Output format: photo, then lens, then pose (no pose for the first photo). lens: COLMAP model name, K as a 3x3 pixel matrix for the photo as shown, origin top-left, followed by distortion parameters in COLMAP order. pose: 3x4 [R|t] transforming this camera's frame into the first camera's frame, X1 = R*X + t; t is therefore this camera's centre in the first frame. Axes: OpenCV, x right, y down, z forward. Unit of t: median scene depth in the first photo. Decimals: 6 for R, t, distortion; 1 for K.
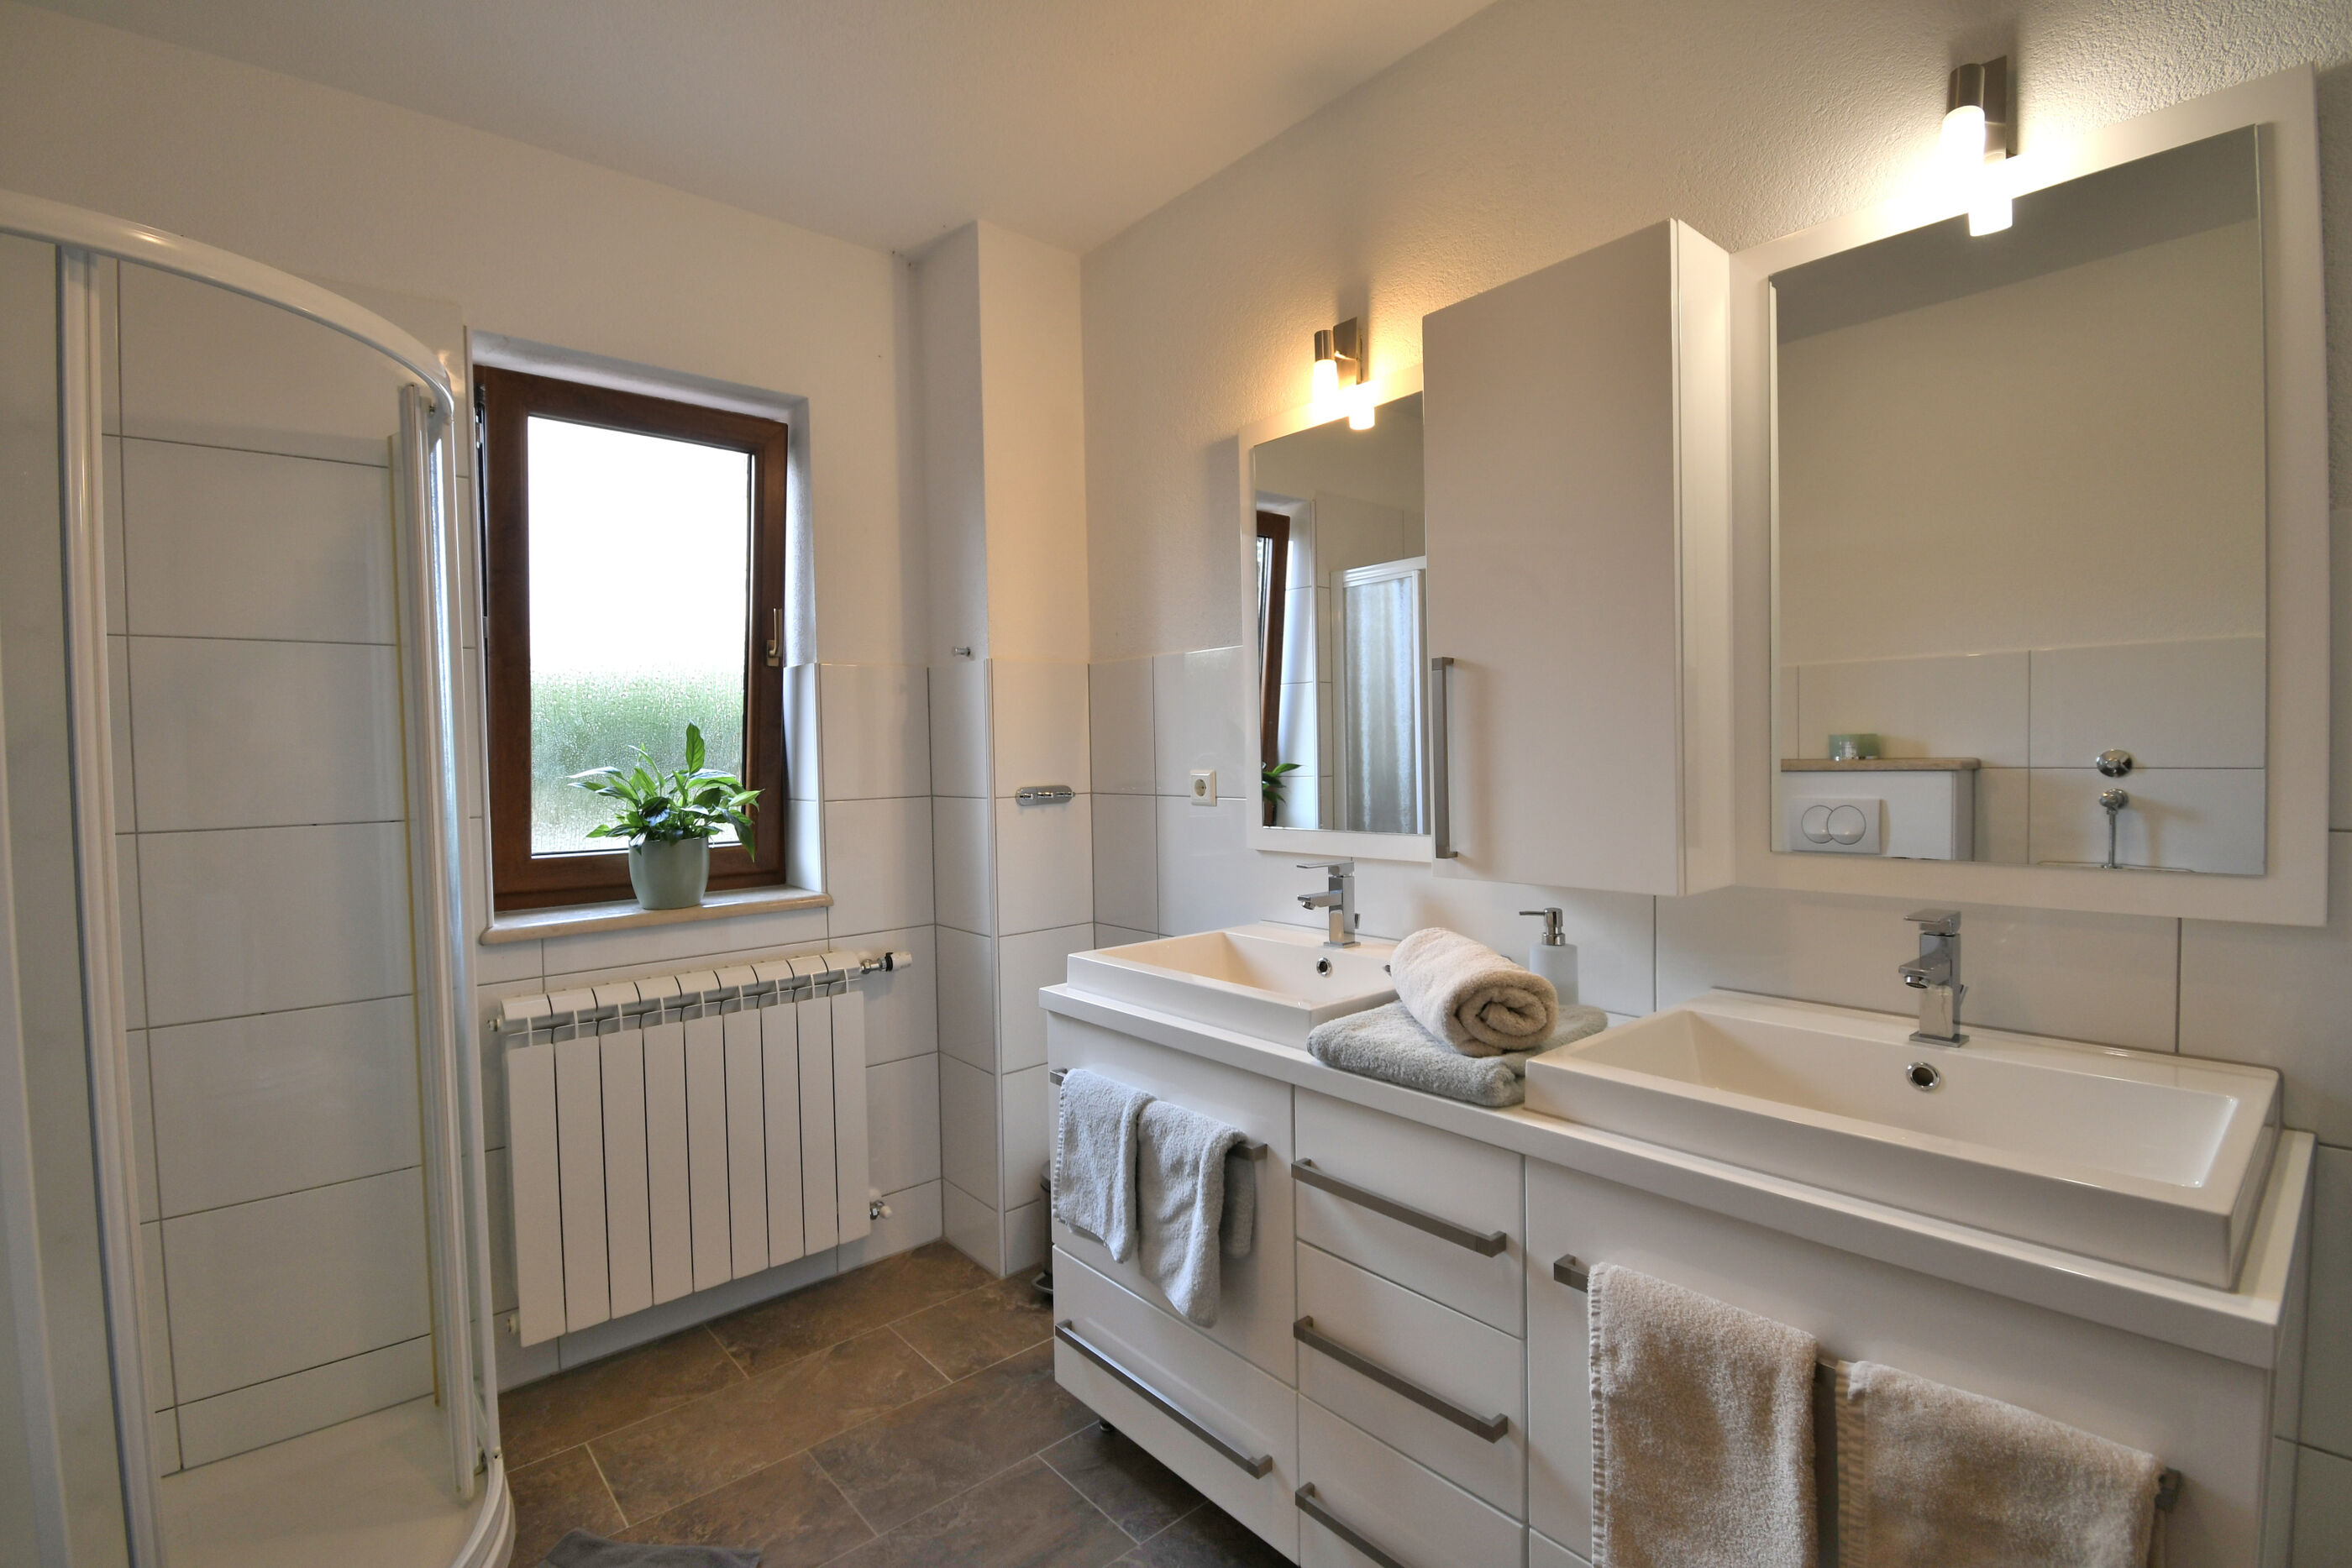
lens RADIAL K [[1025.5, 0, 1214.9], [0, 1025.5, 793.1], [0, 0, 1]] dist [0.013897, -0.020322]
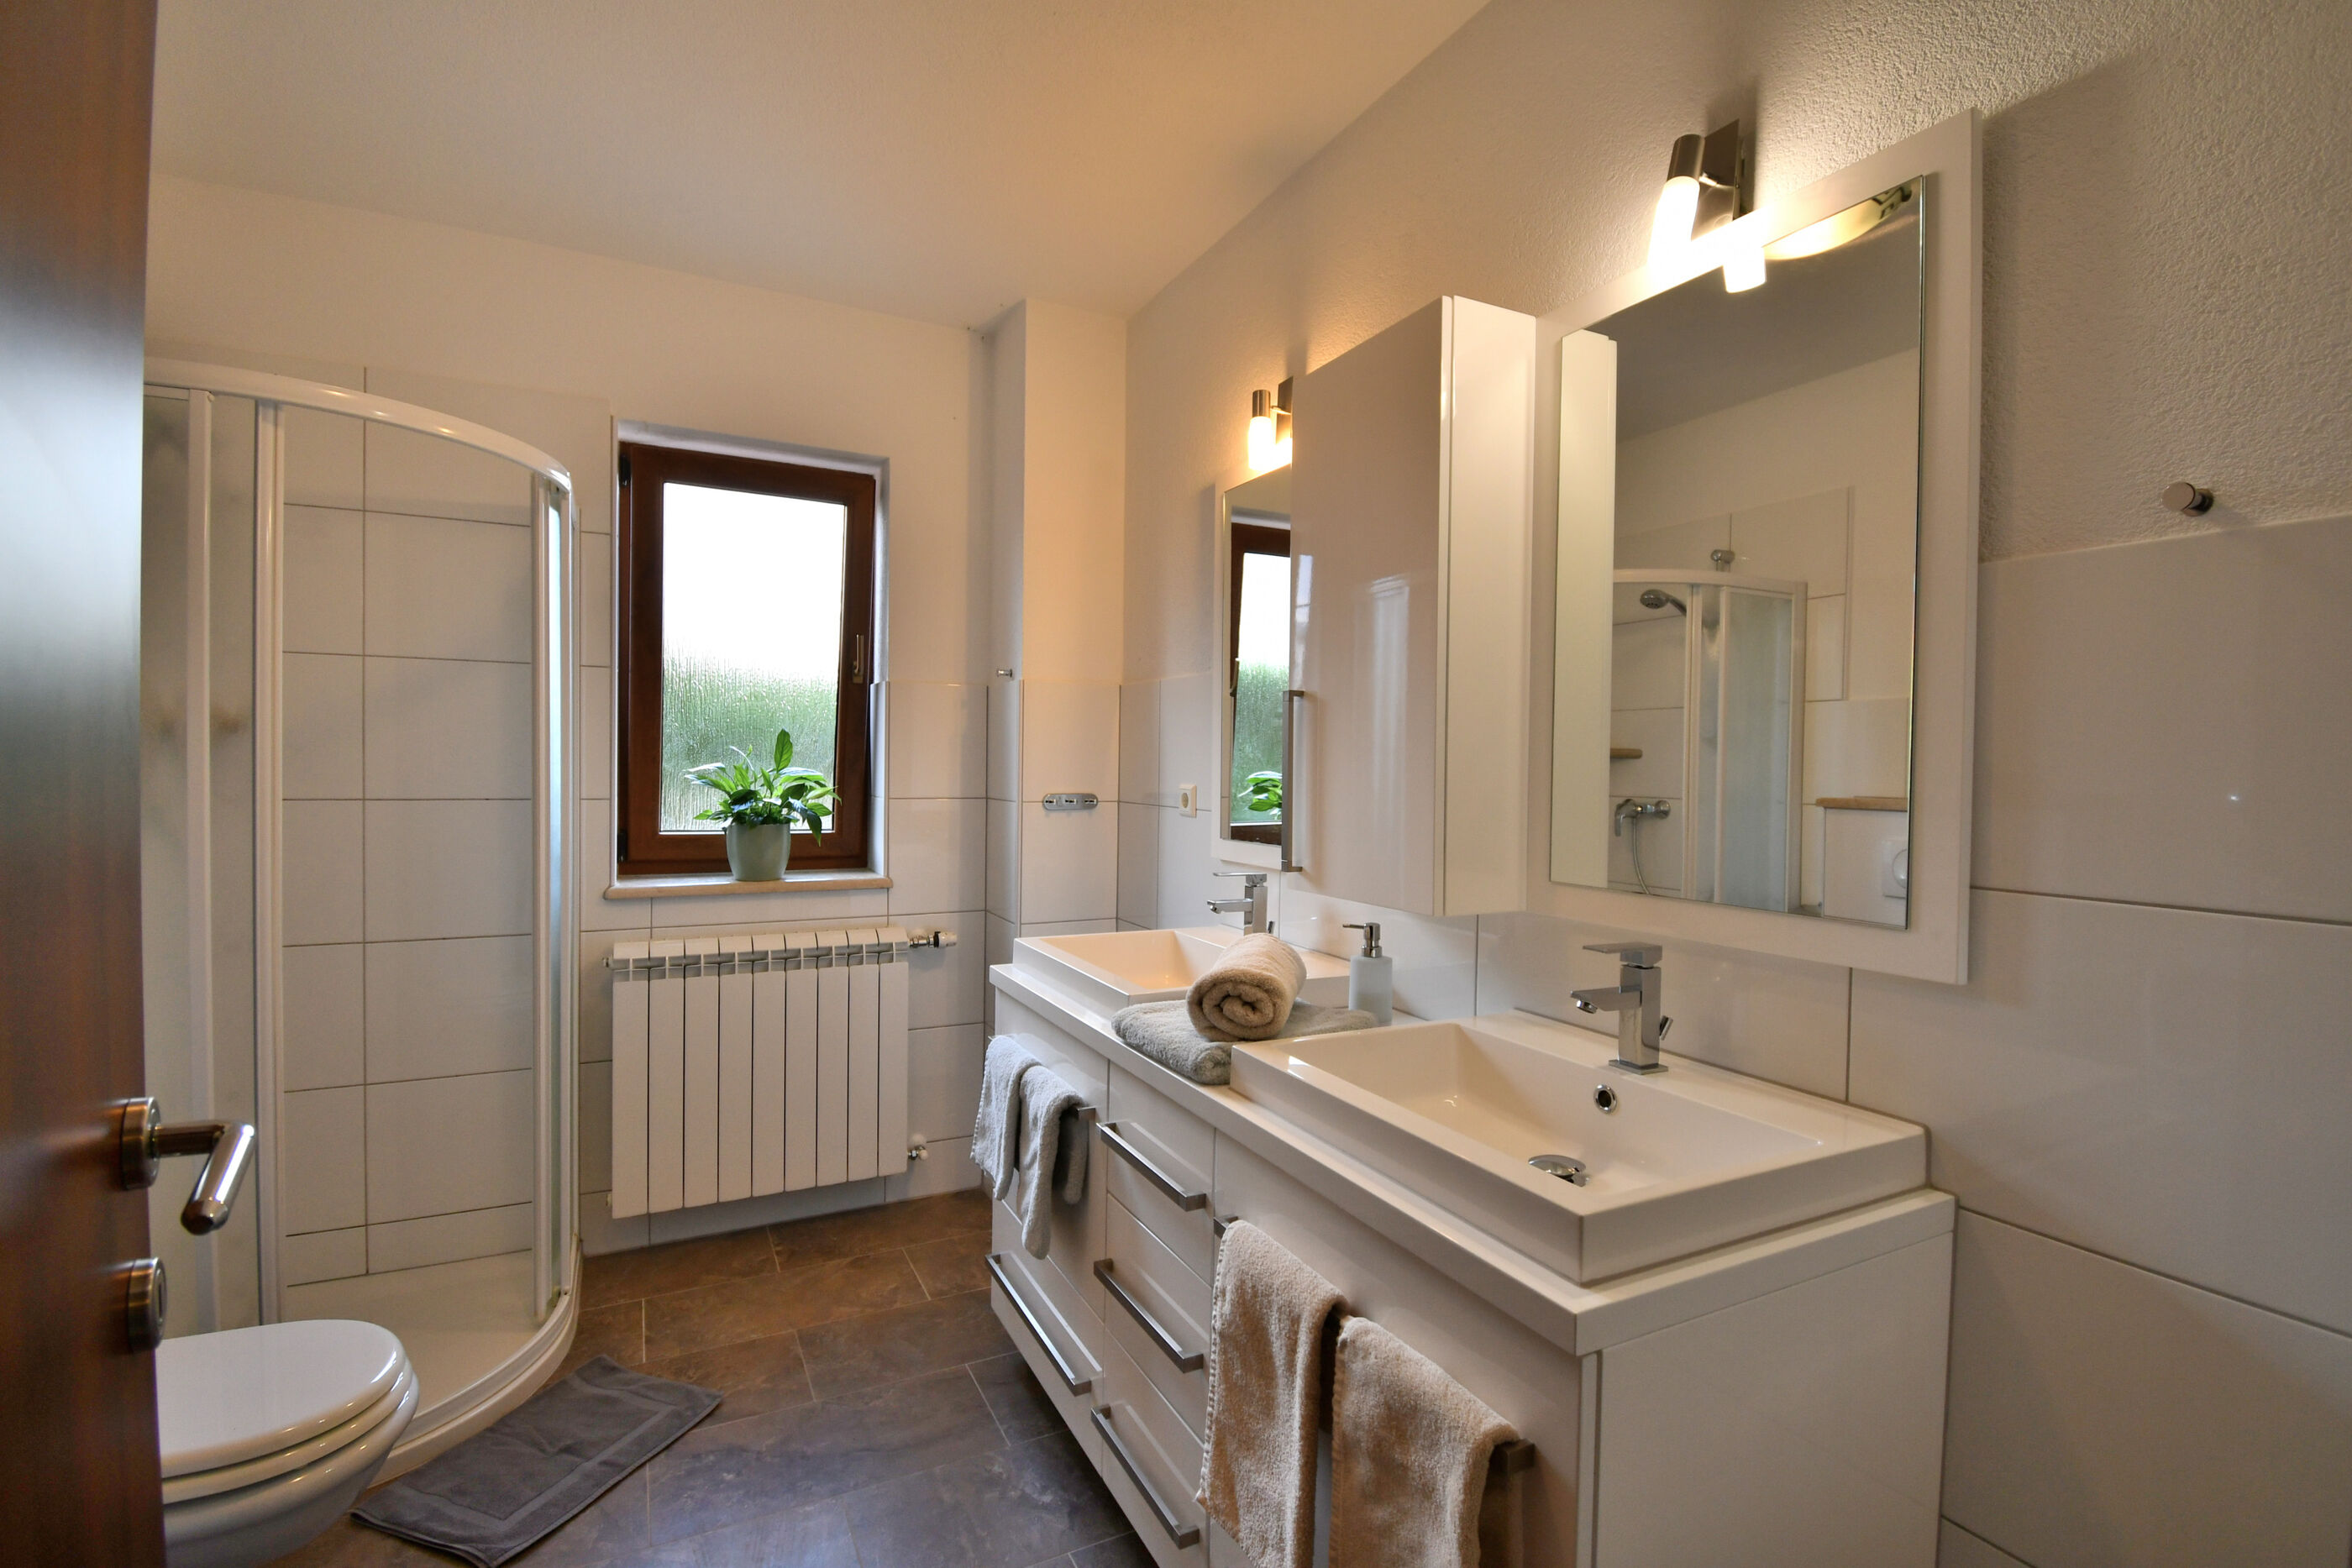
lens RADIAL K [[1025.5, 0, 1210.6], [0, 1025.5, 792.9], [0, 0, 1]] dist [0.013897, -0.020322]
pose [[0.972445, 0.040532, -0.229583, 0.335752], [-0.043080, 0.999053, -0.006099, -0.009598], [0.229119, 0.015821, 0.973270, -0.081222]]
